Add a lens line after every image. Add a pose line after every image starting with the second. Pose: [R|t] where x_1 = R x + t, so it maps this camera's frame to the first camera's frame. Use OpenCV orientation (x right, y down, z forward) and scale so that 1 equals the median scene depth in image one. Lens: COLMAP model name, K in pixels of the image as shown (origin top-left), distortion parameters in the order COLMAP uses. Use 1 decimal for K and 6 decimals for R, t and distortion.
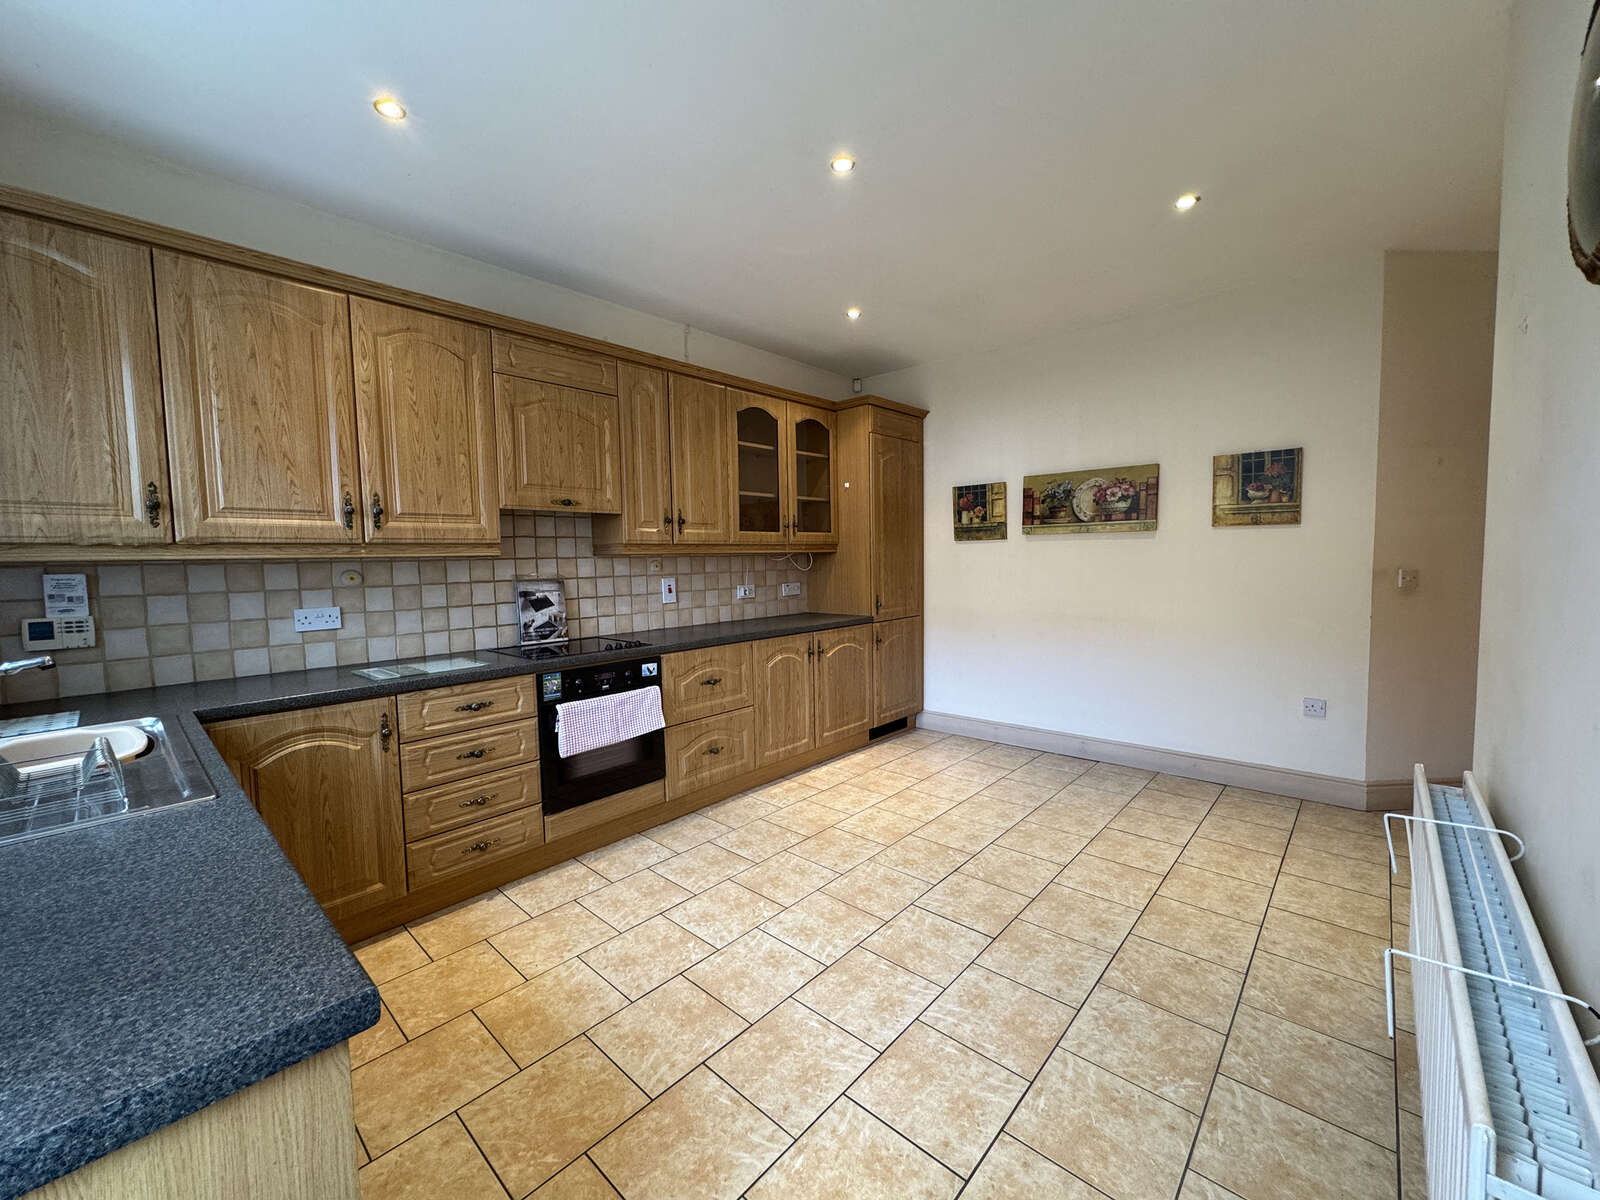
lens RADIAL K [[635.3, 0, 799.4], [0, 635.3, 596.9], [0, 0, 1]] dist [-0.003634, 0.000668]
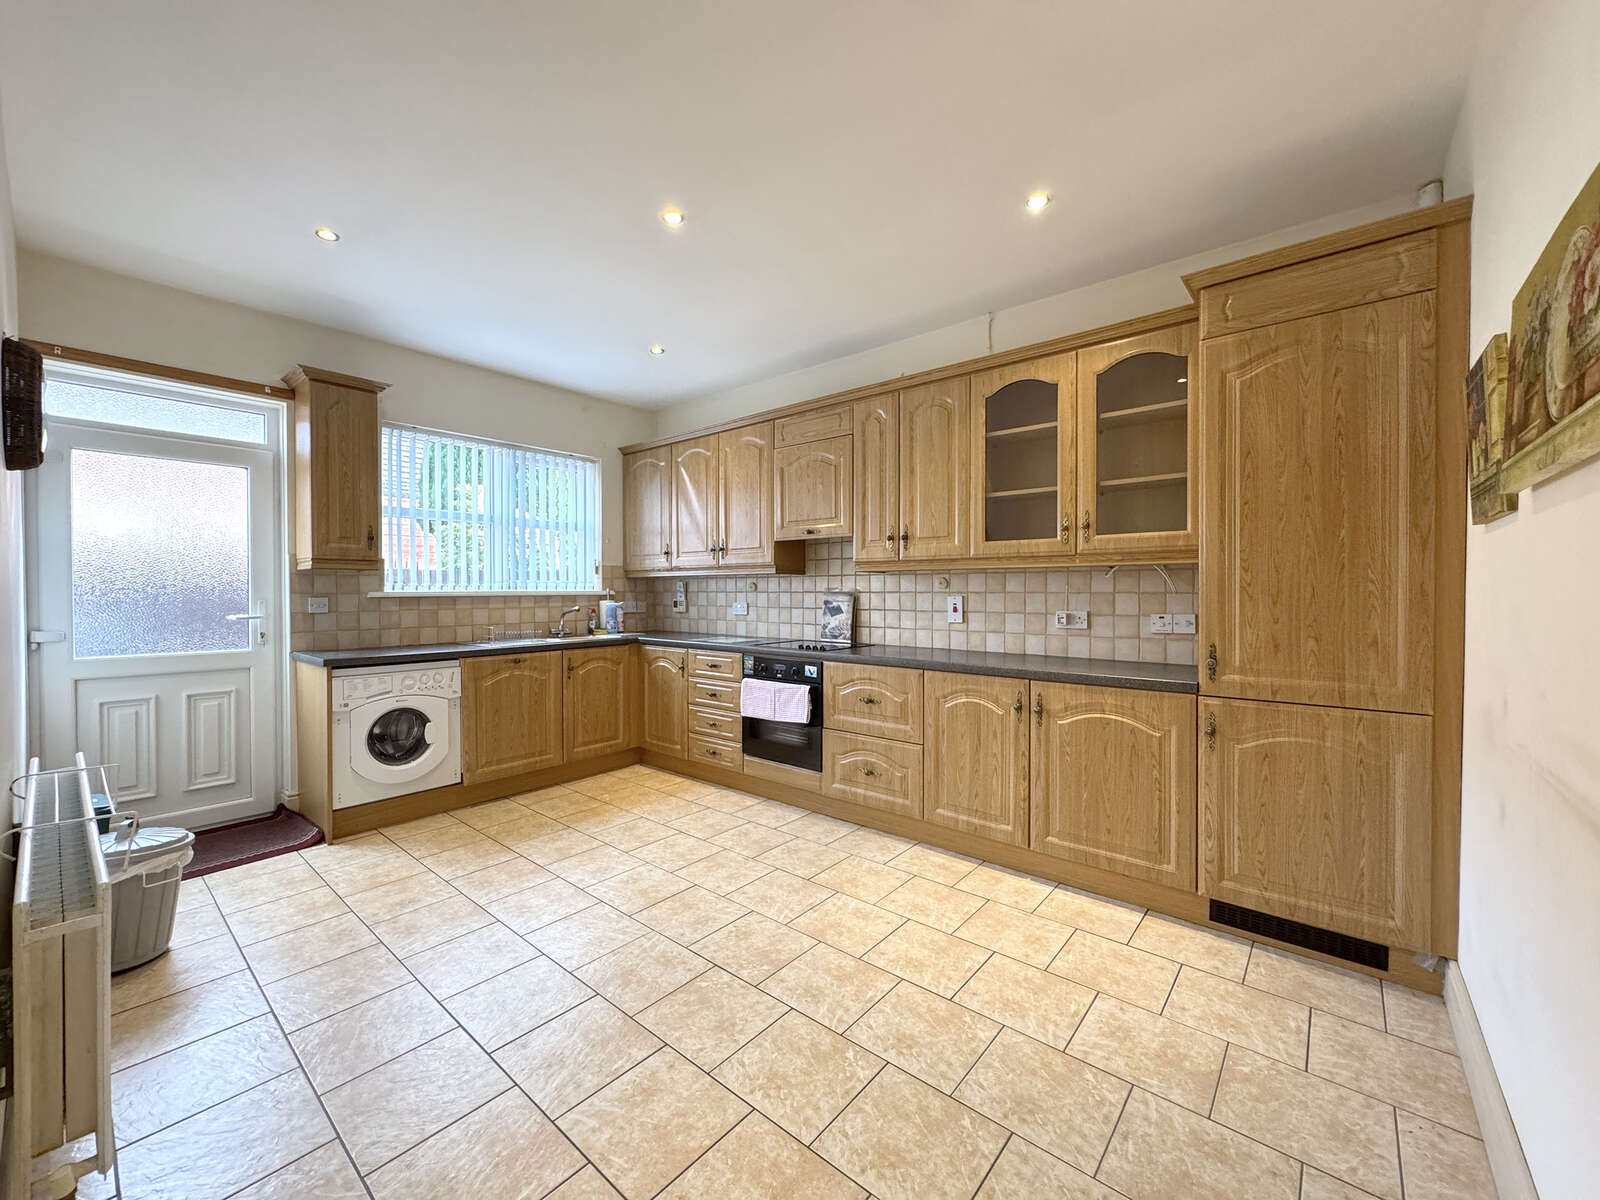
lens RADIAL K [[635.3, 0, 798.7], [0, 635.3, 596.5], [0, 0, 1]] dist [-0.003634, 0.000668]
pose [[0.036198, 0.030740, -0.998872, 0.814600], [-0.060408, 0.997766, 0.028516, -0.046990], [0.997517, 0.059308, 0.037974, 0.826790]]
